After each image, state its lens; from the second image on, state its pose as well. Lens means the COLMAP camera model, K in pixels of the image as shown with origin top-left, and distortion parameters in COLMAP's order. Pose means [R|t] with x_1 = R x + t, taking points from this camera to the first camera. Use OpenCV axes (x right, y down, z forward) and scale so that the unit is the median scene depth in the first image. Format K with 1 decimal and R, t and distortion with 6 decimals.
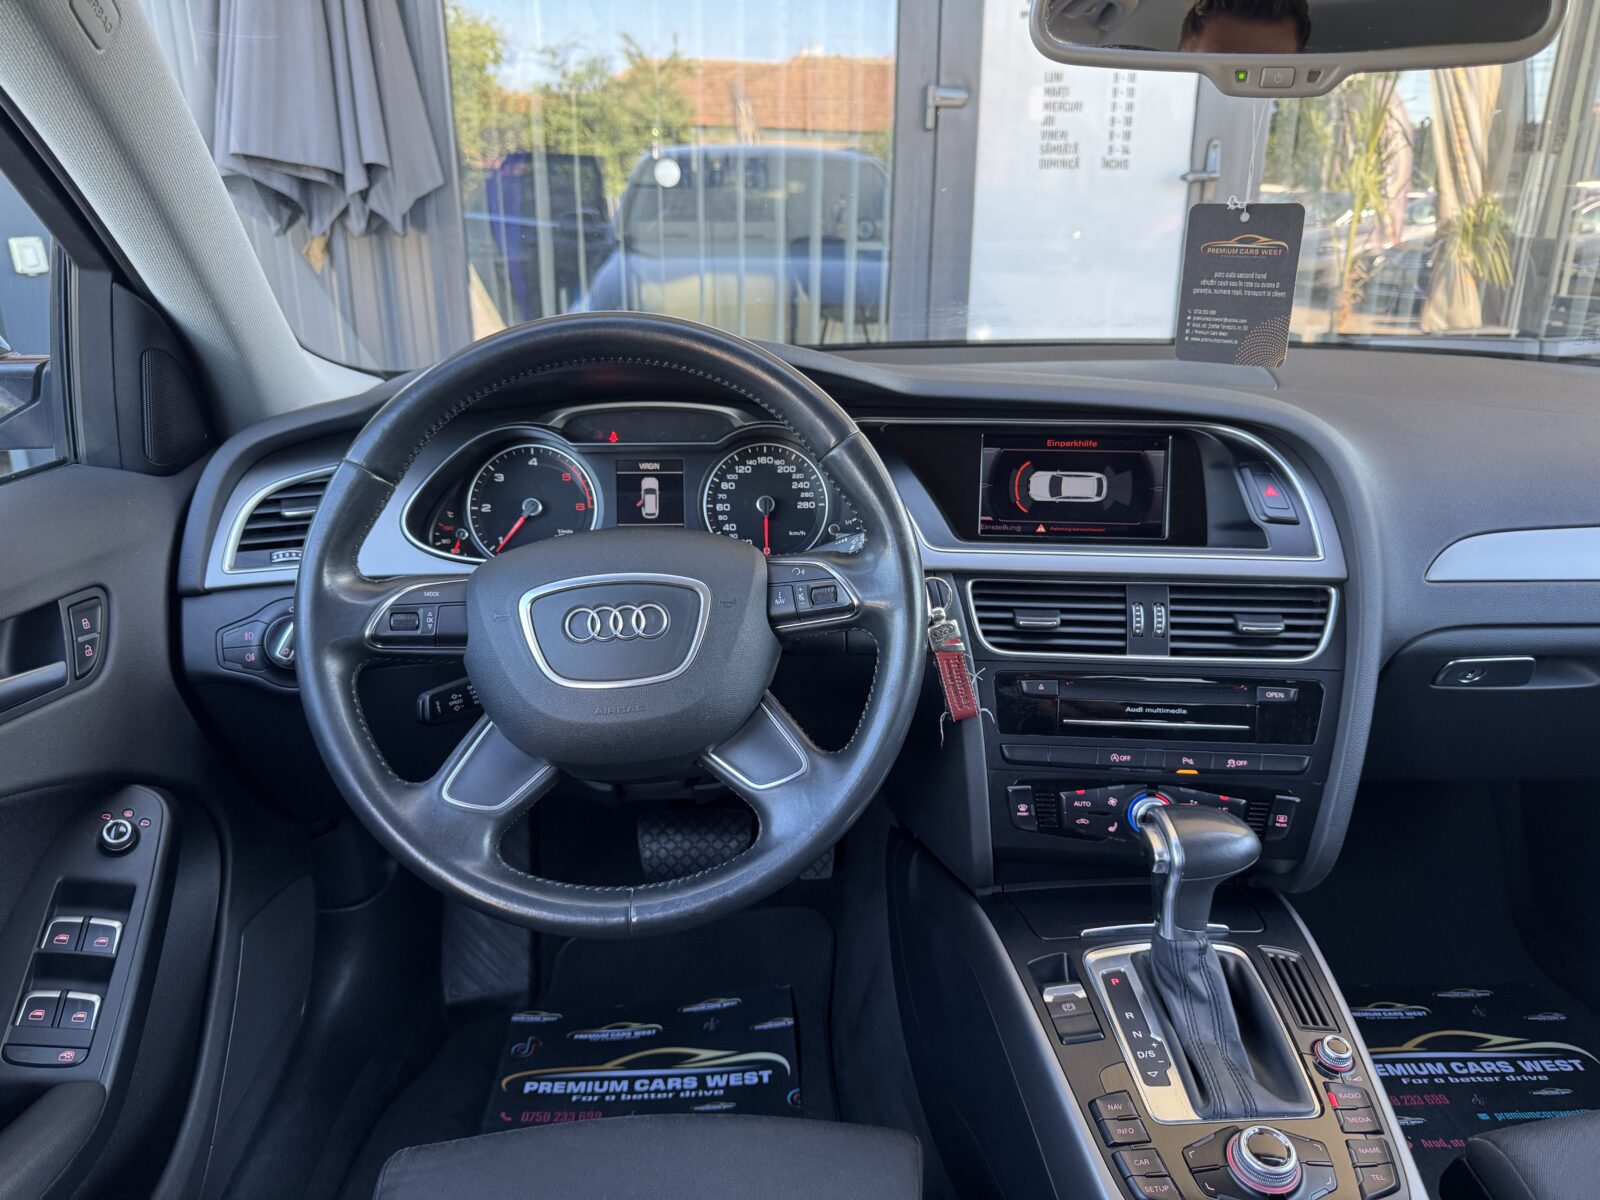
lens RADIAL K [[1127.3, 0, 807.5], [0, 1127.3, 605.5], [0, 0, 1]] dist [0.087271, -0.138219]
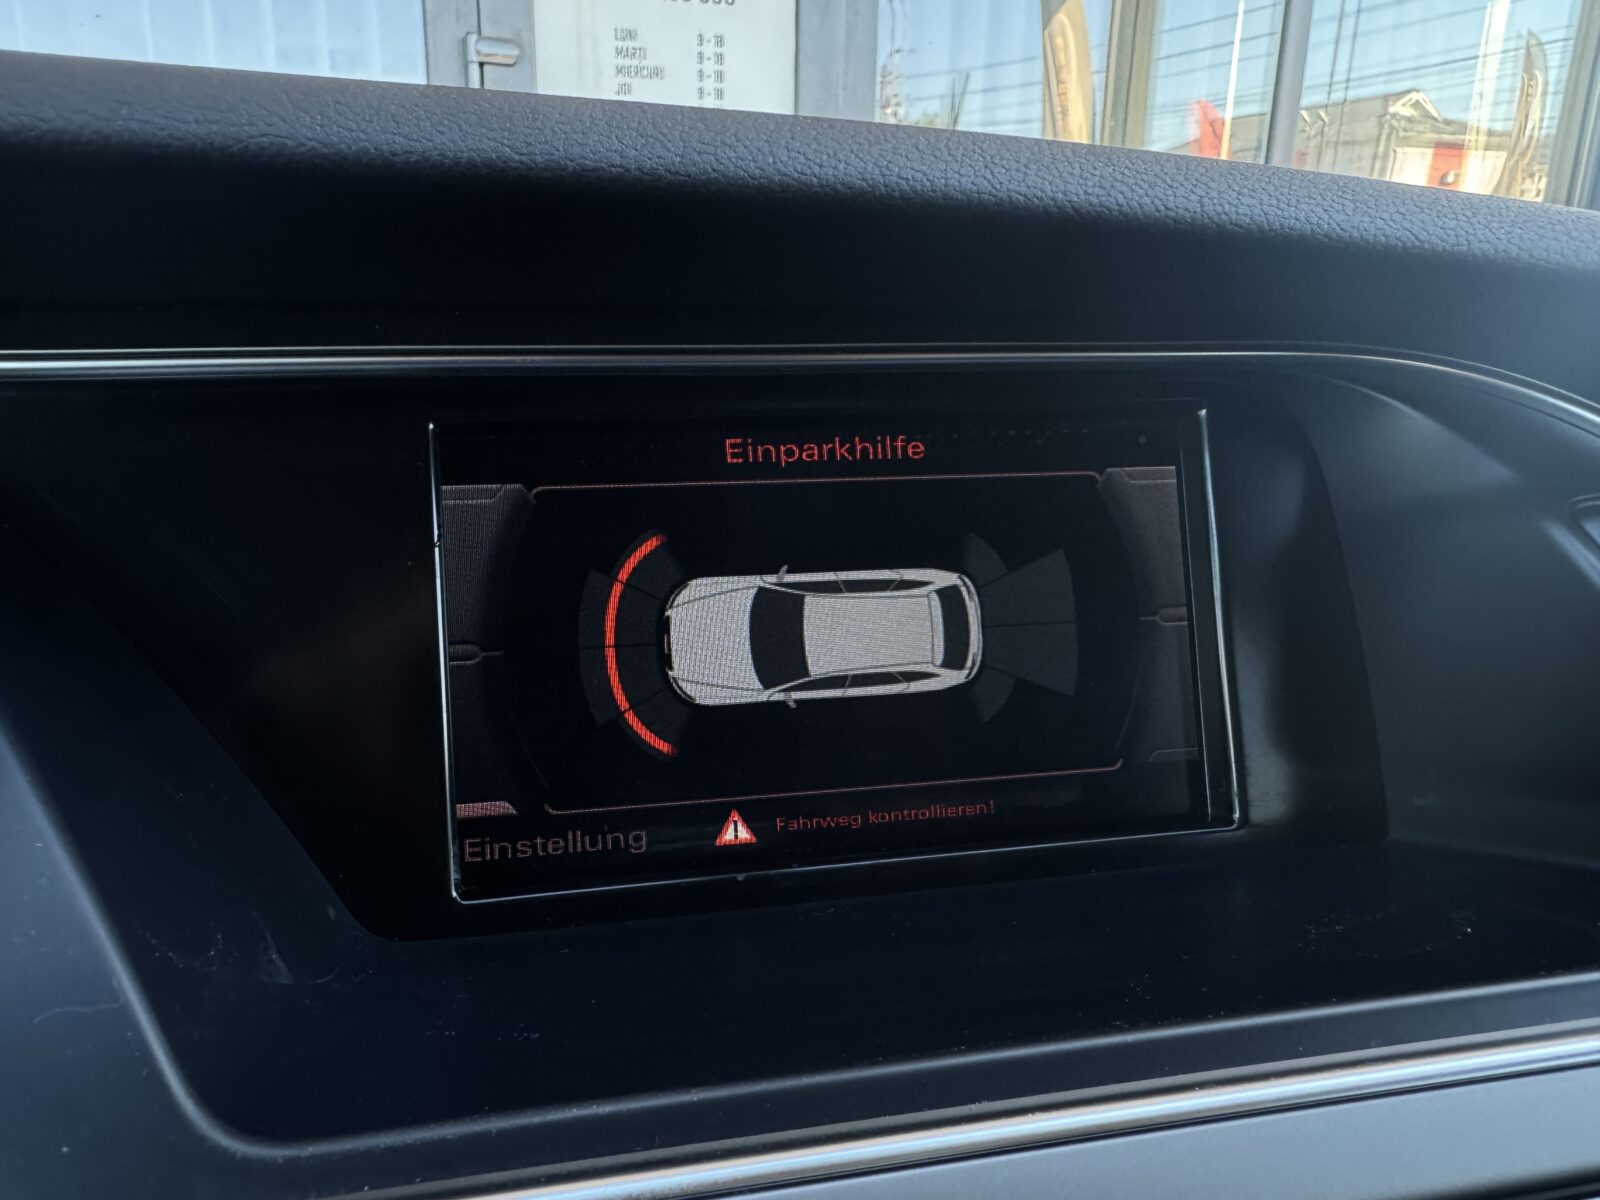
lens RADIAL K [[1101.6, 0, 743.0], [0, 1101.6, 597.5], [0, 0, 1]] dist [-0.004334, -0.001473]
pose [[0.957416, -0.080836, 0.277163, 0.151304], [0.091758, 0.995425, -0.026645, -0.108326], [-0.273741, 0.050943, 0.960453, 0.788704]]
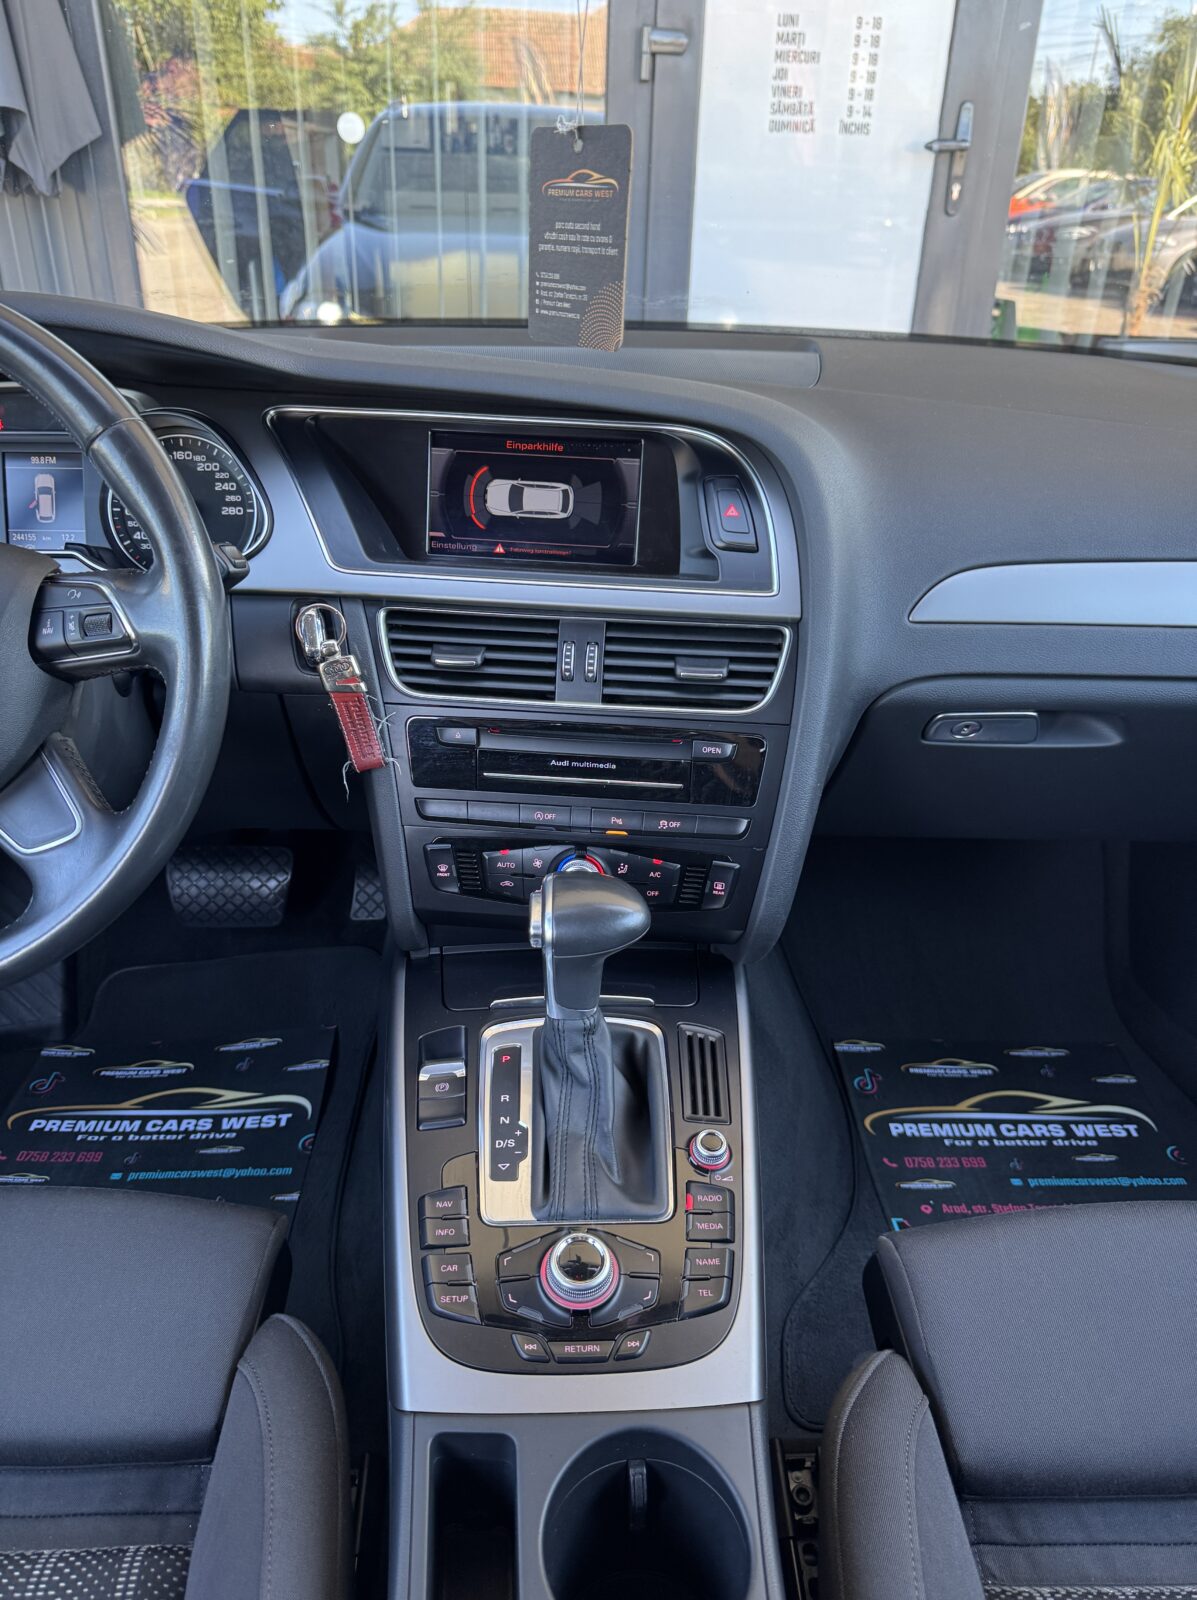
lens RADIAL K [[1119.9, 0, 598.5], [0, 1119.9, 800.0], [0, 0, 1]] dist [0.083220, -0.108661]
pose [[0.999693, 0.024550, -0.003435, 0.290528], [-0.023691, 0.986979, 0.159092, -0.017281], [0.007296, -0.158962, 0.987258, 0.124595]]
